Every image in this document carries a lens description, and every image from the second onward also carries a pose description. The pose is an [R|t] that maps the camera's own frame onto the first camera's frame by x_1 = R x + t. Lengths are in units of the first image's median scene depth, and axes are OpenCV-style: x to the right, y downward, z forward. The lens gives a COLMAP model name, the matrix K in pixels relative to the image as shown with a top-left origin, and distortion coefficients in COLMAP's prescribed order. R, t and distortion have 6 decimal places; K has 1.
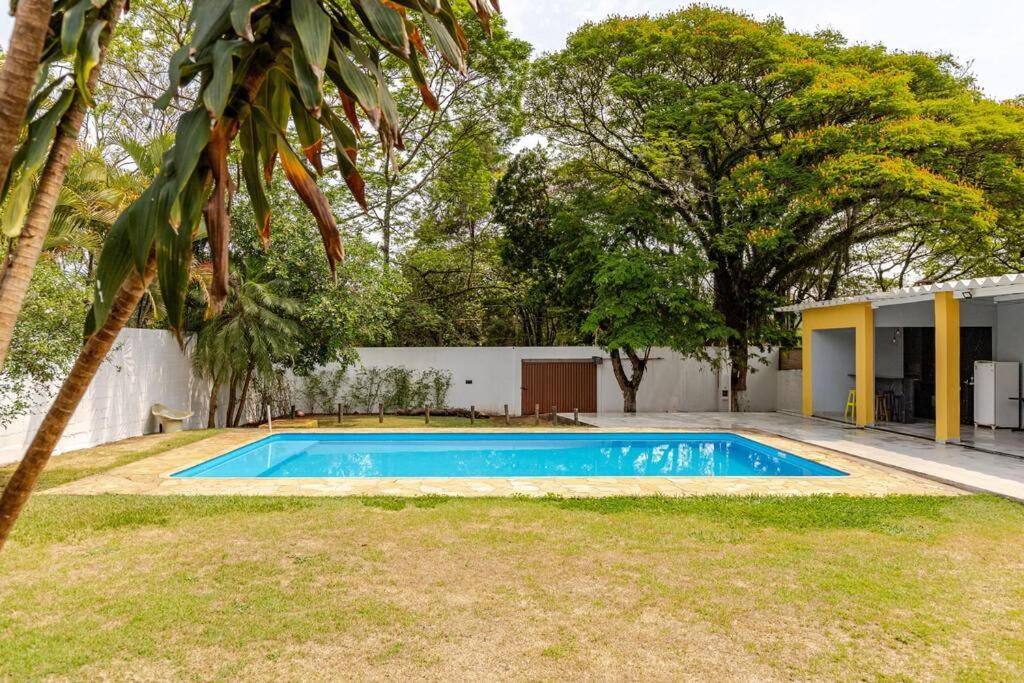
lens RADIAL K [[652.6, 0, 510.4], [0, 652.6, 341.2], [0, 0, 1]] dist [0.039852, 0.000842]
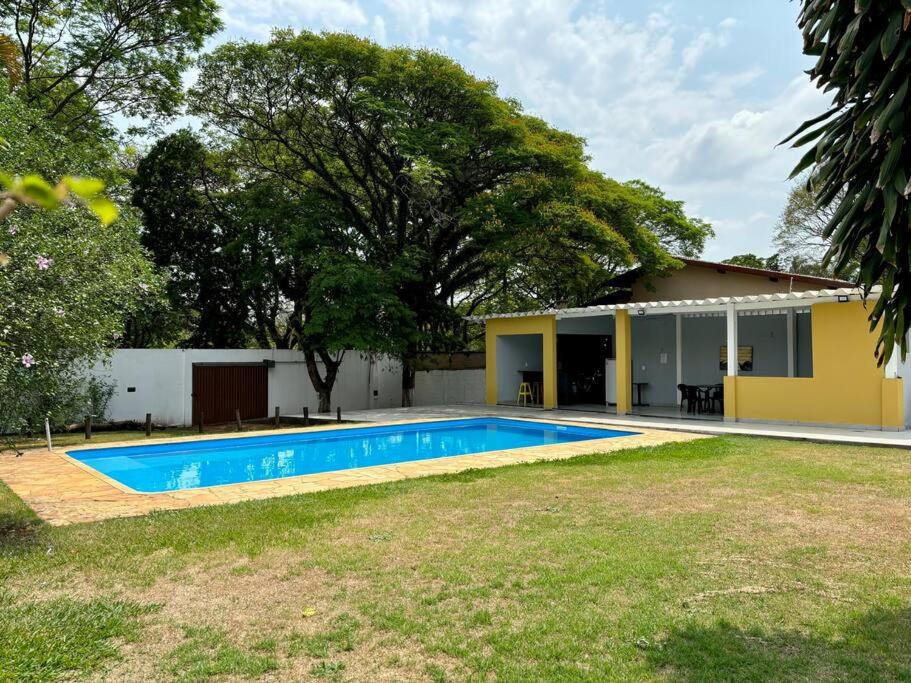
lens RADIAL K [[687.6, 0, 451.0], [0, 687.6, 343.2], [0, 0, 1]] dist [0.052294, -0.060324]
pose [[0.795611, 0.010453, 0.605718, -0.314398], [-0.005128, 0.999932, -0.010521, 0.009423], [-0.605787, 0.005264, 0.795610, 0.021098]]
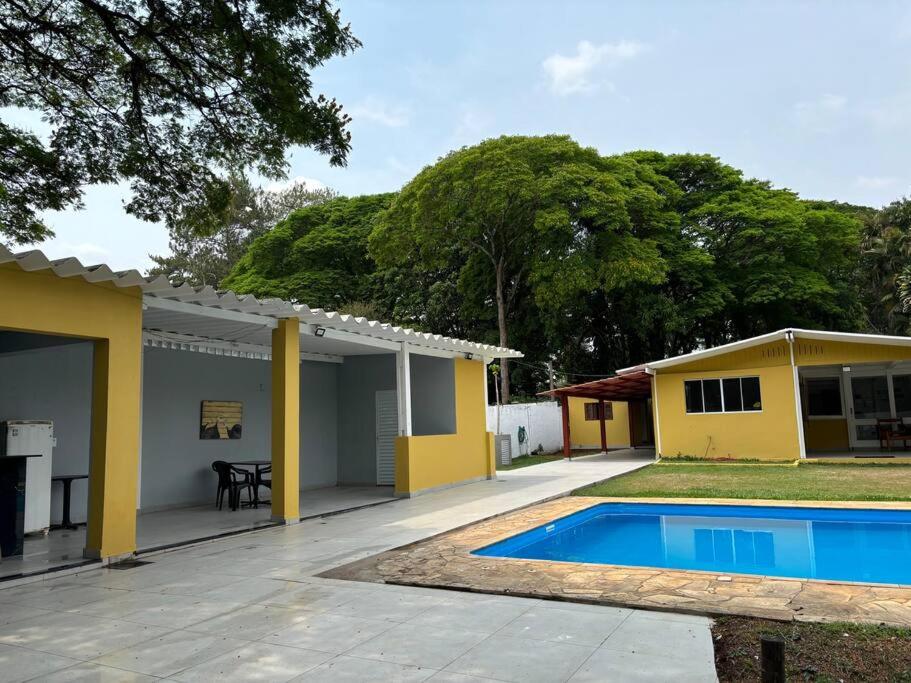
lens RADIAL K [[687.6, 0, 452.9], [0, 687.6, 332.7], [0, 0, 1]] dist [0.052294, -0.060324]
pose [[-0.868954, 0.097649, 0.485164, 0.061064], [0.026844, 0.988197, -0.150815, 0.037673], [-0.494164, -0.118027, -0.861319, 0.909459]]
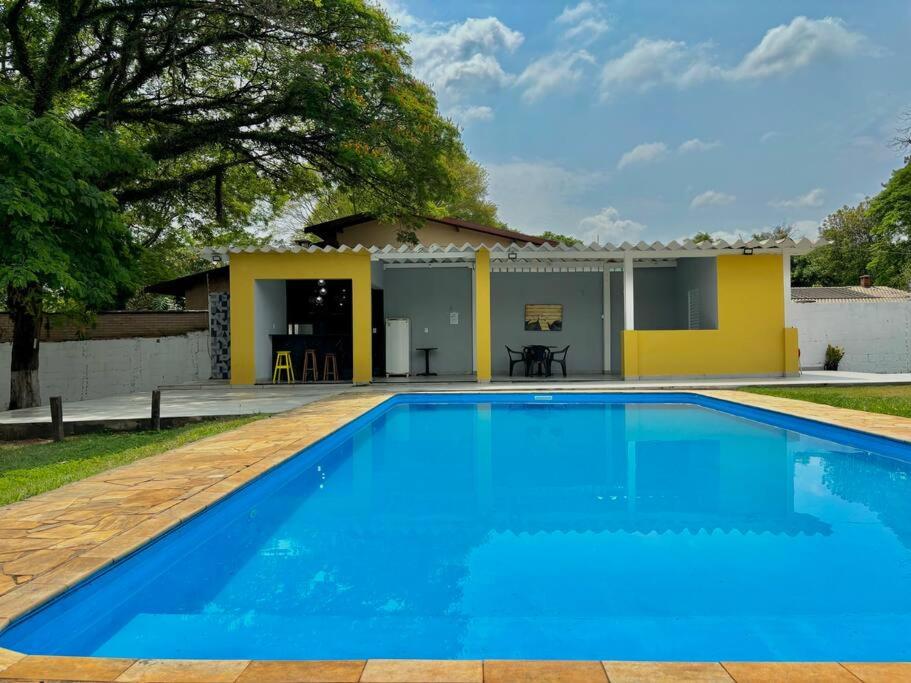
lens RADIAL K [[687.6, 0, 457.7], [0, 687.6, 343.6], [0, 0, 1]] dist [0.052294, -0.060324]
pose [[0.074230, -0.001865, 0.997239, -0.307627], [-0.004927, 0.999985, 0.002237, 0.047131], [-0.997229, -0.005080, 0.074220, 0.544729]]
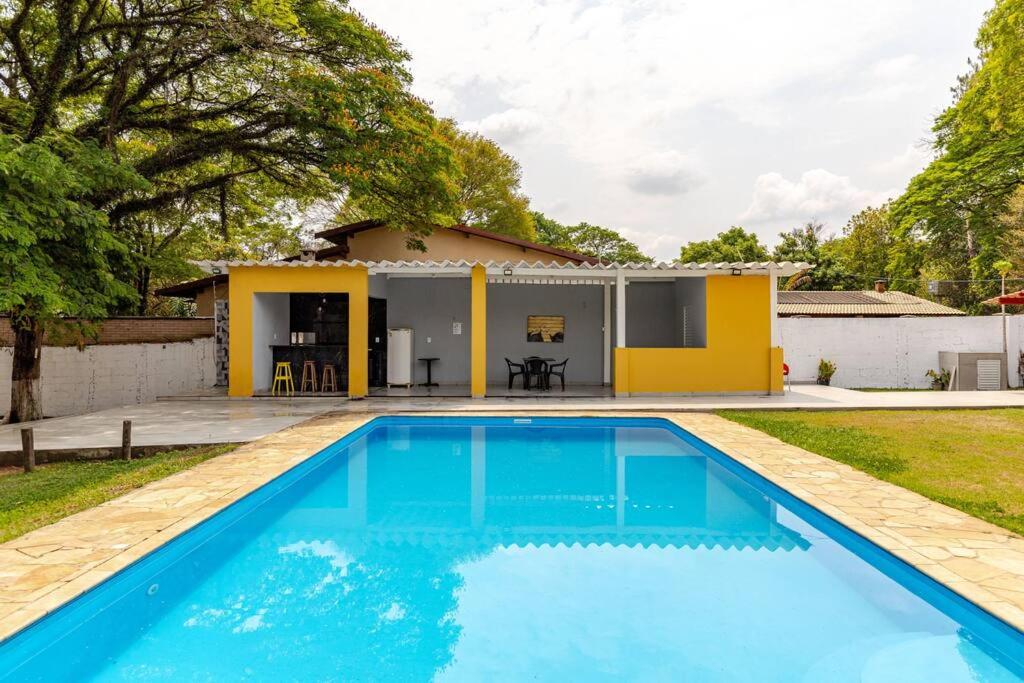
lens RADIAL K [[694.0, 0, 509.4], [0, 694.0, 334.5], [0, 0, 1]] dist [0.000419, -0.003513]
pose [[0.058786, -0.007649, 0.998241, -0.317899], [-0.016441, 0.999828, 0.008630, 0.017657], [-0.998135, -0.016919, 0.058650, 0.498626]]
